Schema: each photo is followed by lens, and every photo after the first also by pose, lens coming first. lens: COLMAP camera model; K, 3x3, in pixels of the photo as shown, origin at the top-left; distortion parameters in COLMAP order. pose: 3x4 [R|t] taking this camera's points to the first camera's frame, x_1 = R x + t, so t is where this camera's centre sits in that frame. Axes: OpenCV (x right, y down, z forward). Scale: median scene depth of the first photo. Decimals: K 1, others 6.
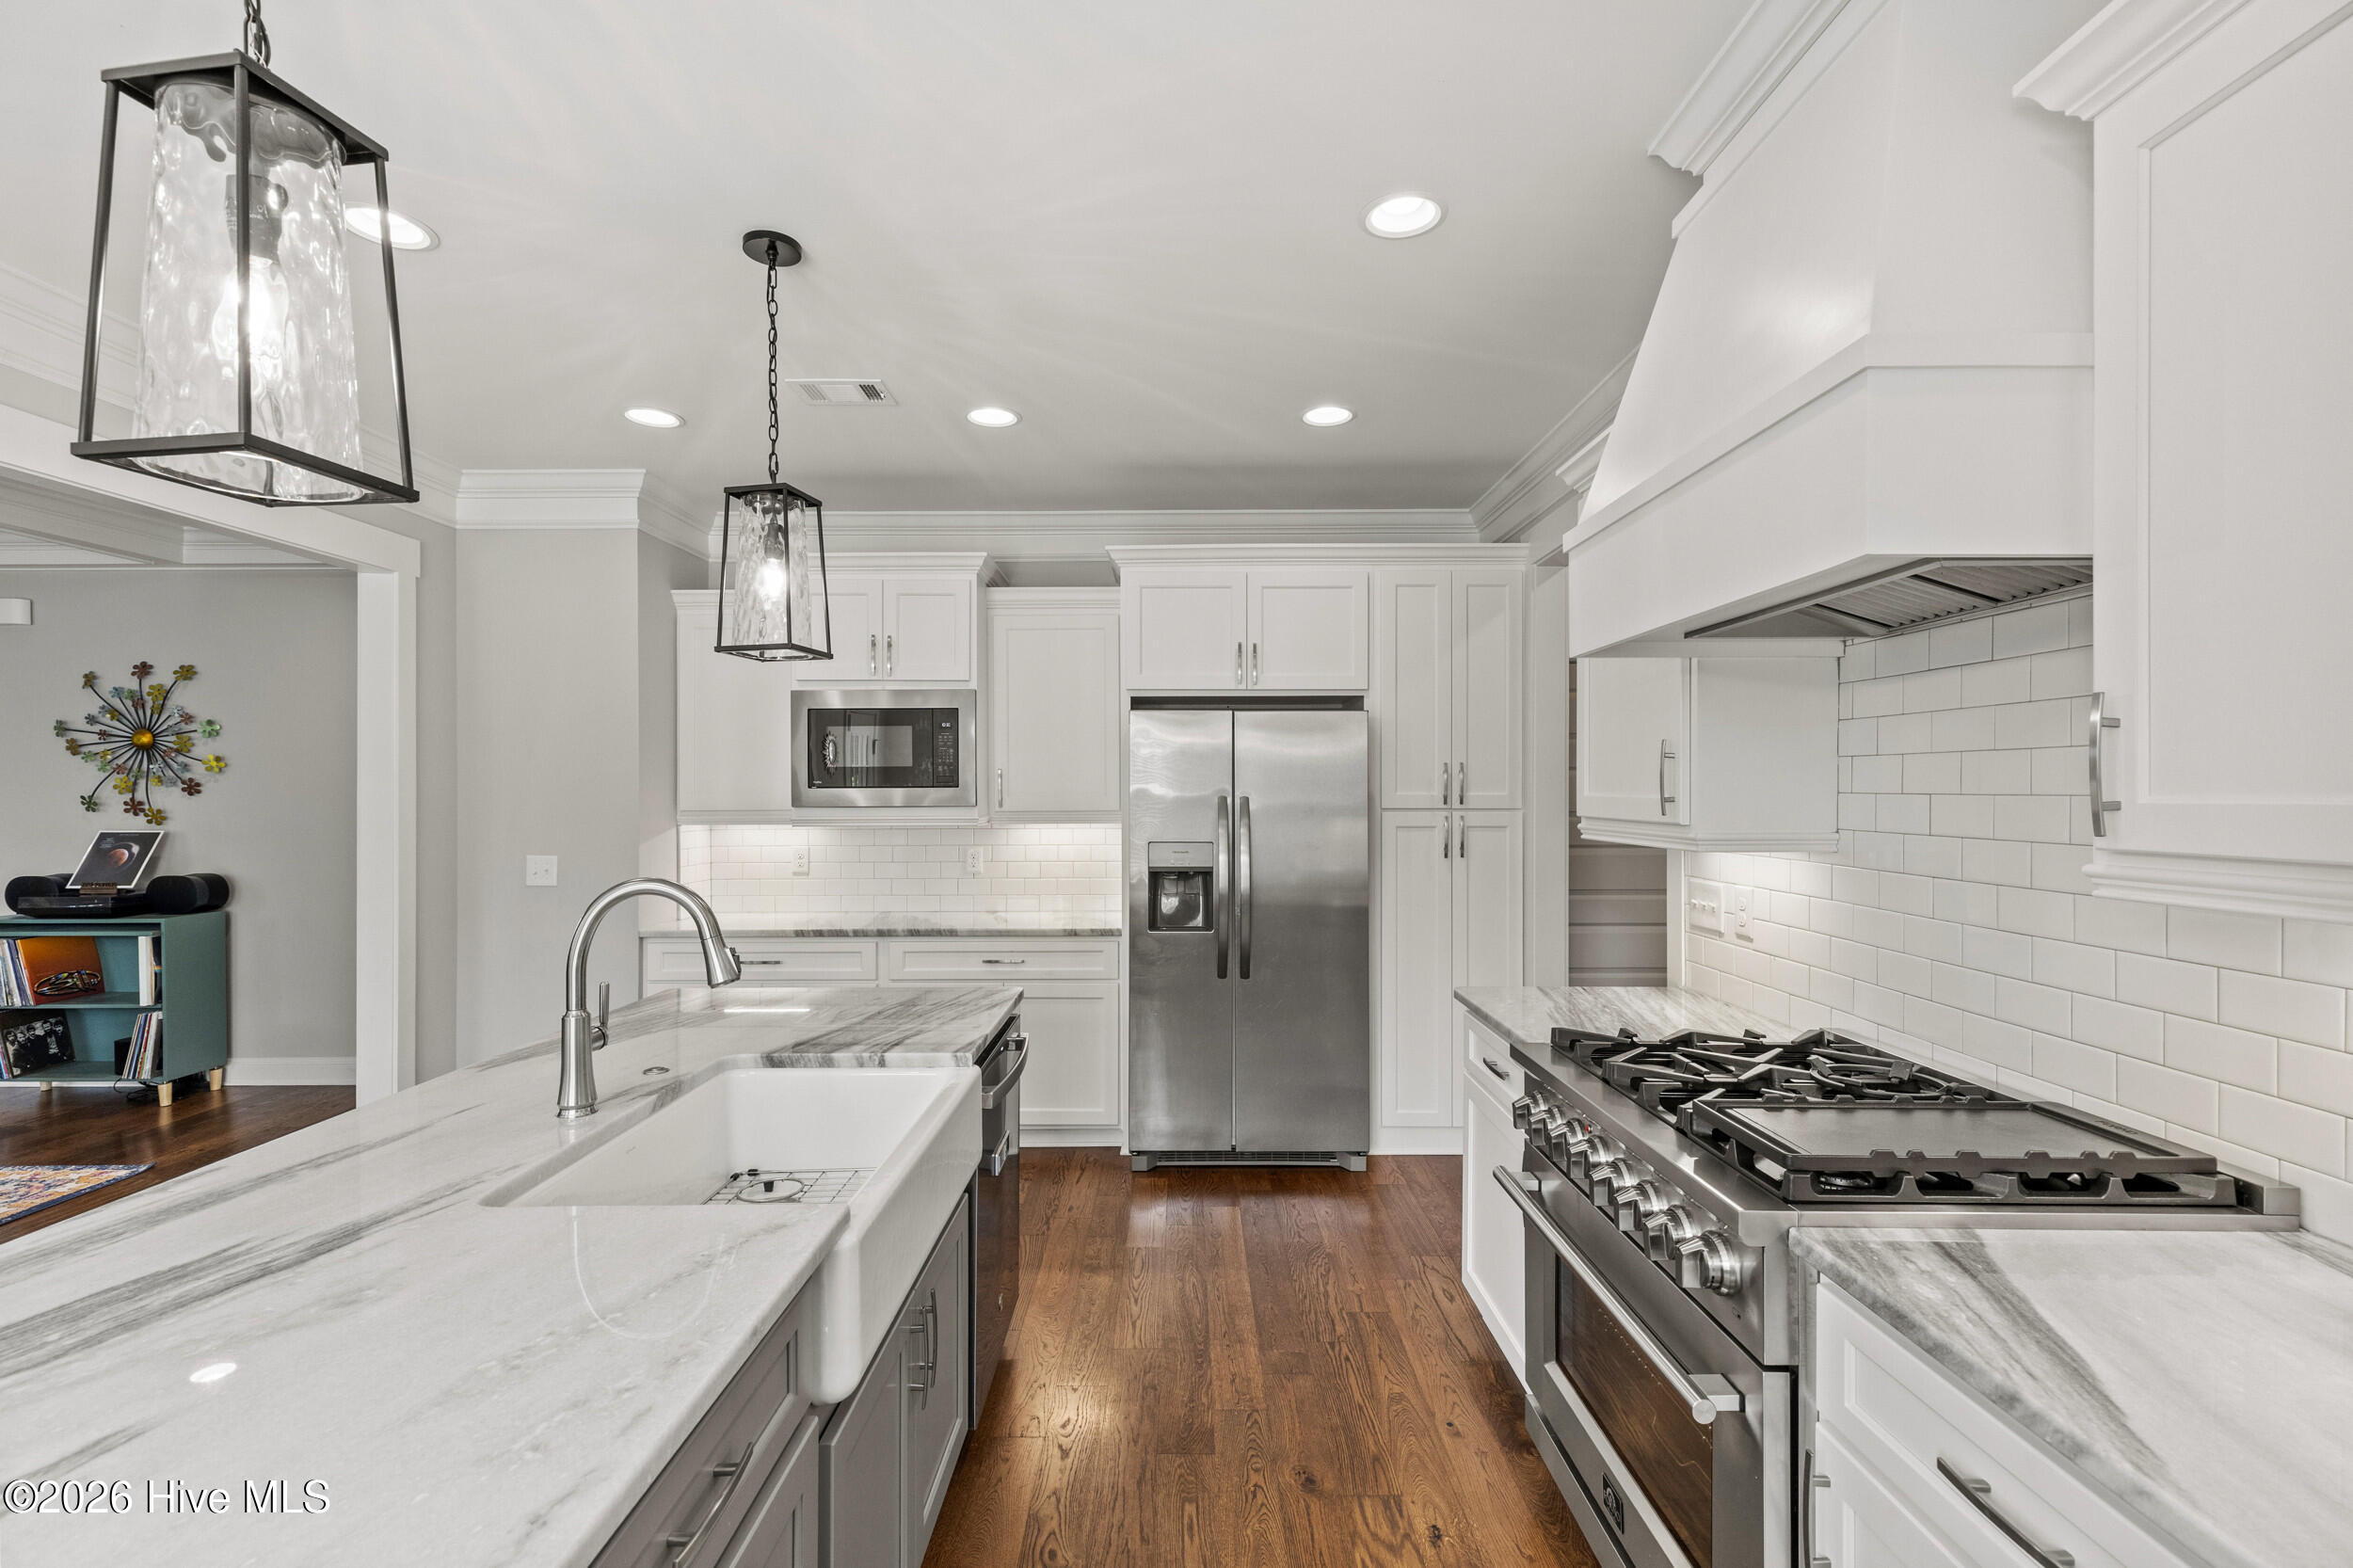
lens RADIAL K [[1057.7, 0, 1176.5], [0, 1057.7, 798.3], [0, 0, 1]] dist [0.005088, 0.000086]
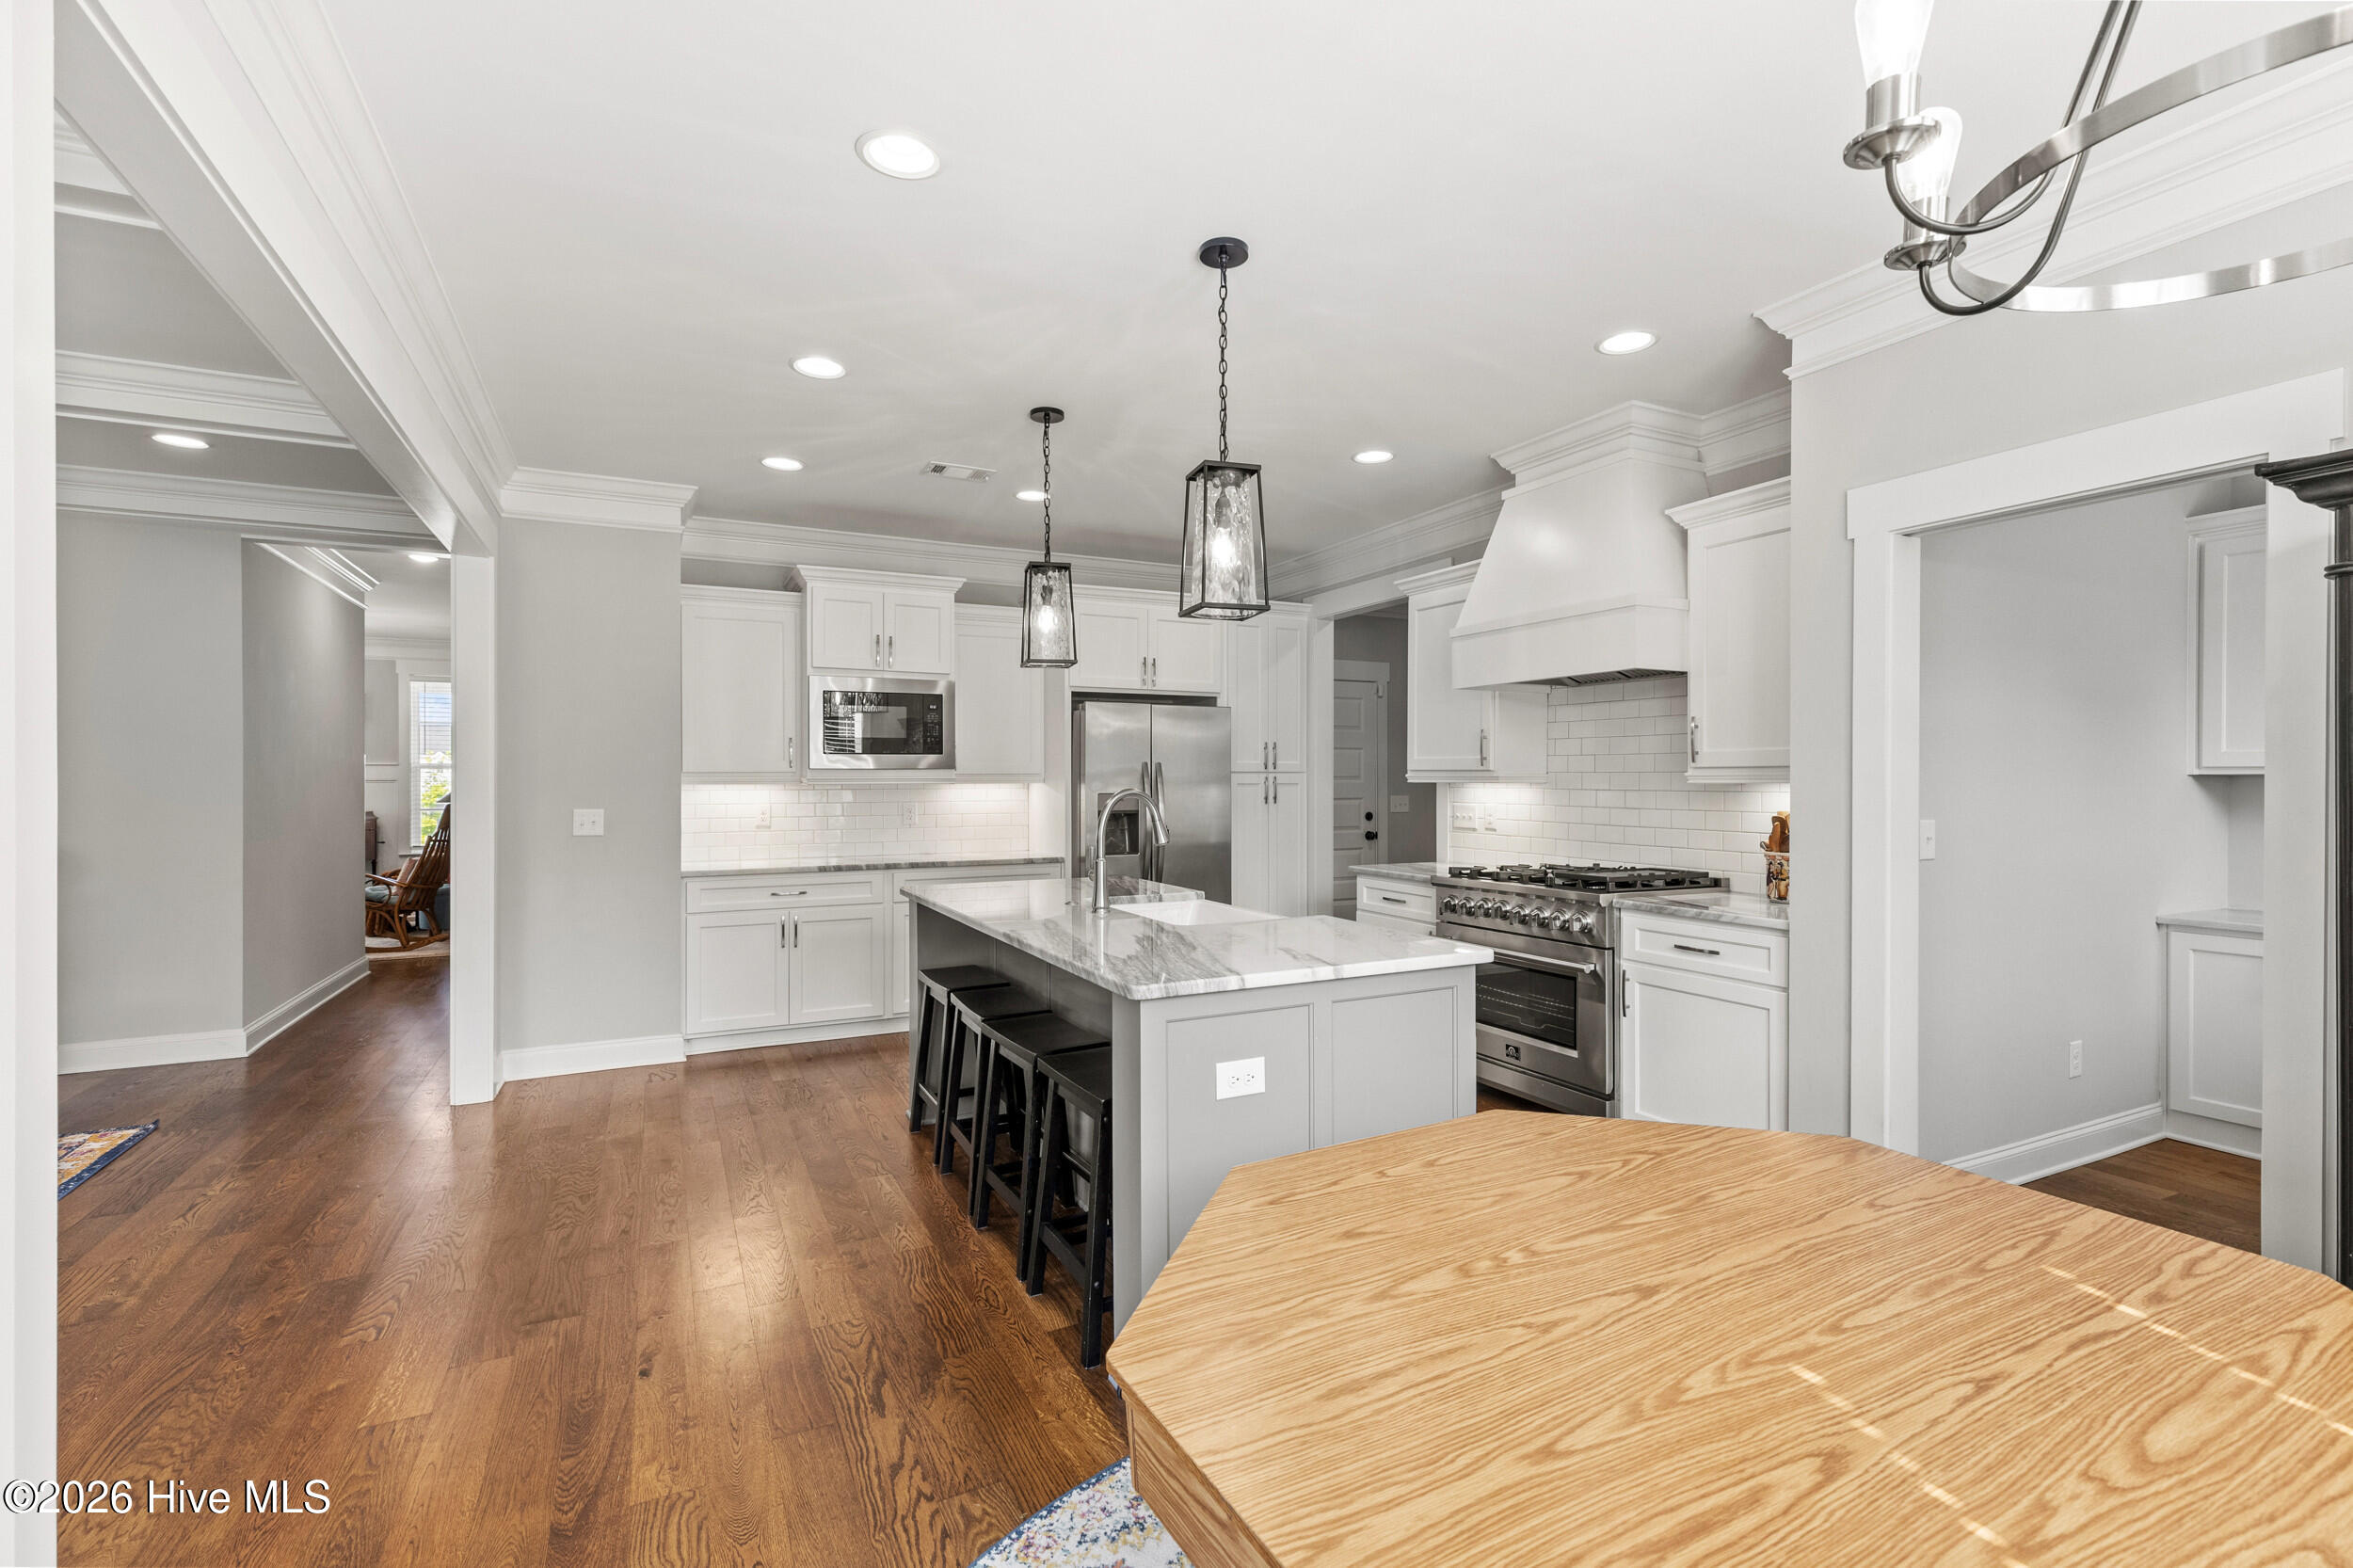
lens RADIAL K [[1057.7, 0, 1184.6], [0, 1057.7, 788.0], [0, 0, 1]] dist [0.005088, 0.000086]
pose [[0.887932, -0.002173, 0.459969, -0.562063], [0.001632, 0.999997, 0.001575, 0.030643], [-0.459971, -0.000648, 0.887933, -0.320365]]
